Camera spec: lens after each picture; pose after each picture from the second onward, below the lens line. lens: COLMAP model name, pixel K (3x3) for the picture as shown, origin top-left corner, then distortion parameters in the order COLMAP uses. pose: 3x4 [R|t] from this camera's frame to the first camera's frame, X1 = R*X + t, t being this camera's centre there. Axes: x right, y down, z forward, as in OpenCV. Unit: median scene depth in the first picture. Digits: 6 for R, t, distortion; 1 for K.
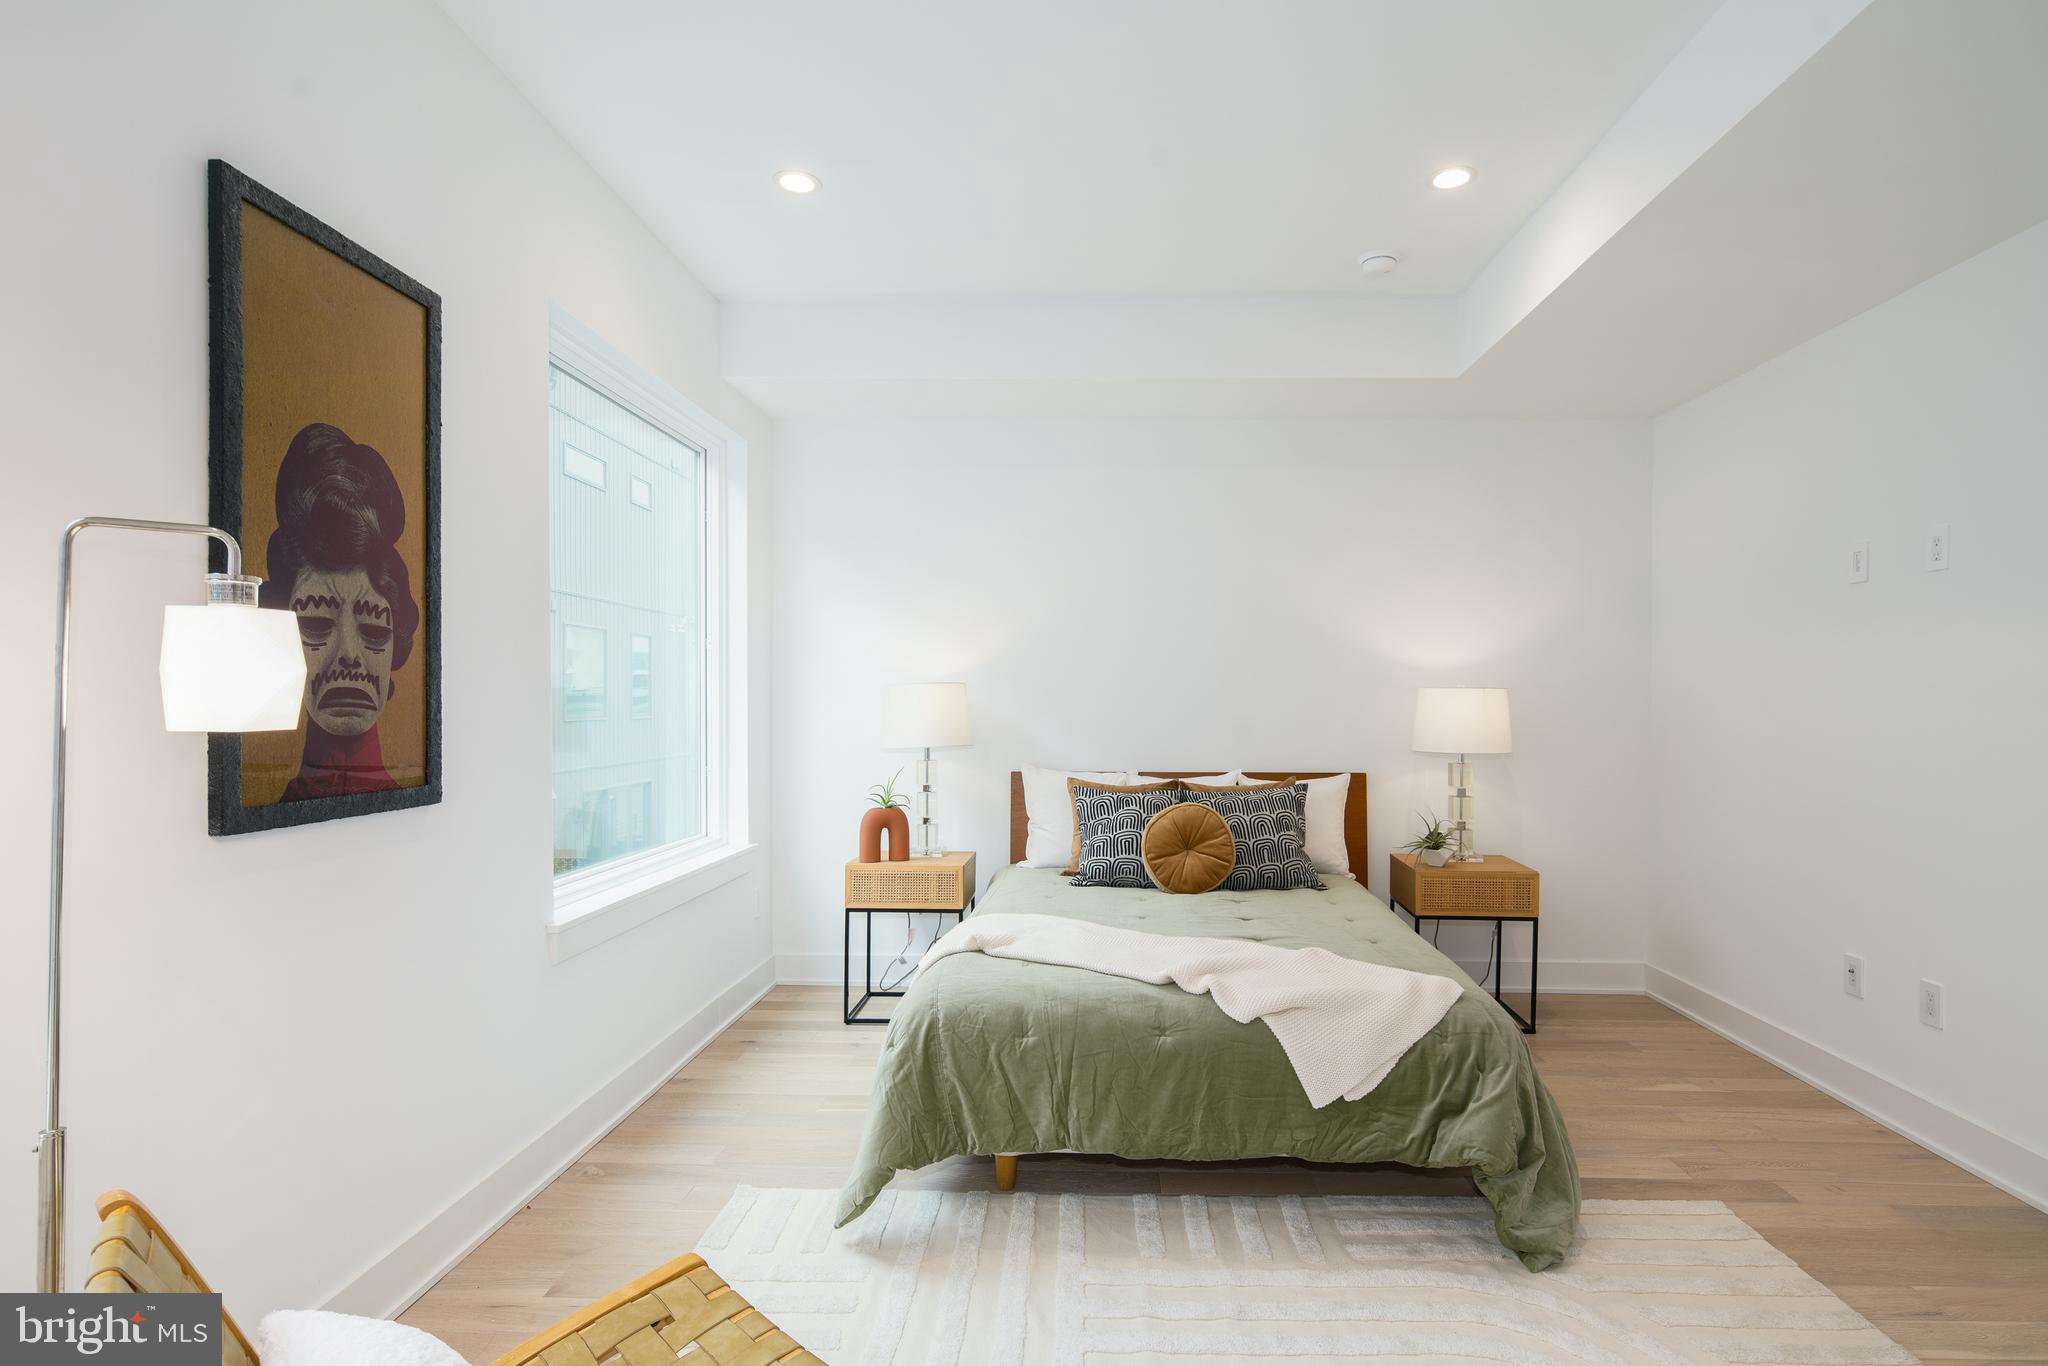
lens RADIAL K [[1071.8, 0, 1041.5], [0, 1071.8, 698.8], [0, 0, 1]] dist [0.001407, 0.000019]
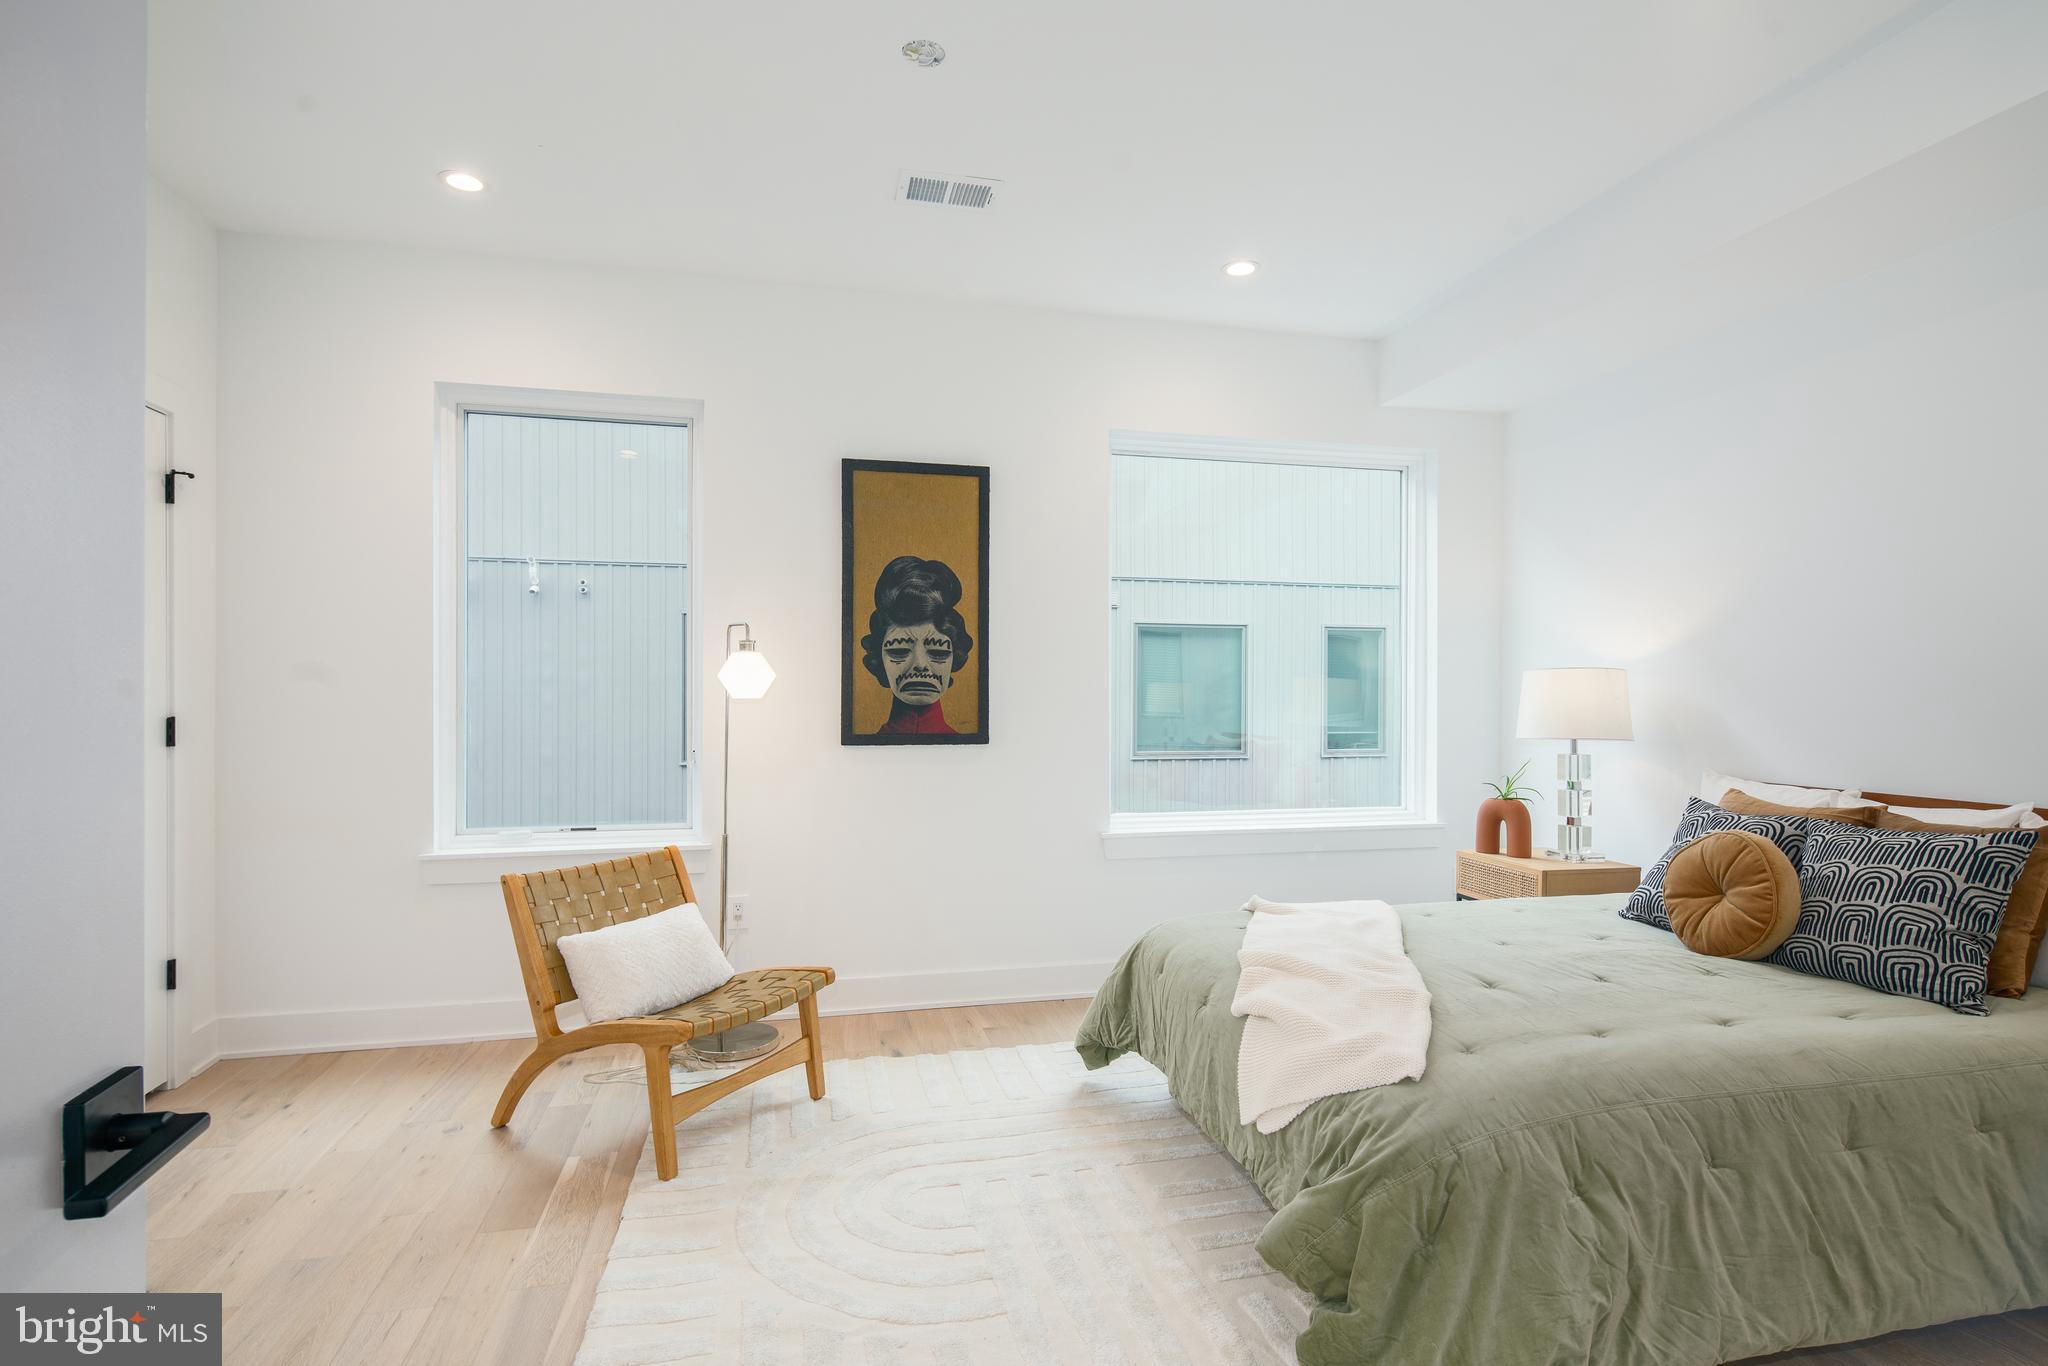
lens RADIAL K [[995.1, 0, 1029.1], [0, 995.1, 685.1], [0, 0, 1]] dist [0.002260, -0.001604]
pose [[0.259544, -0.006730, -0.965708, 1.188484], [0.000197, 0.999976, -0.006916, 0.009054], [0.965731, 0.001605, 0.259539, 0.682094]]
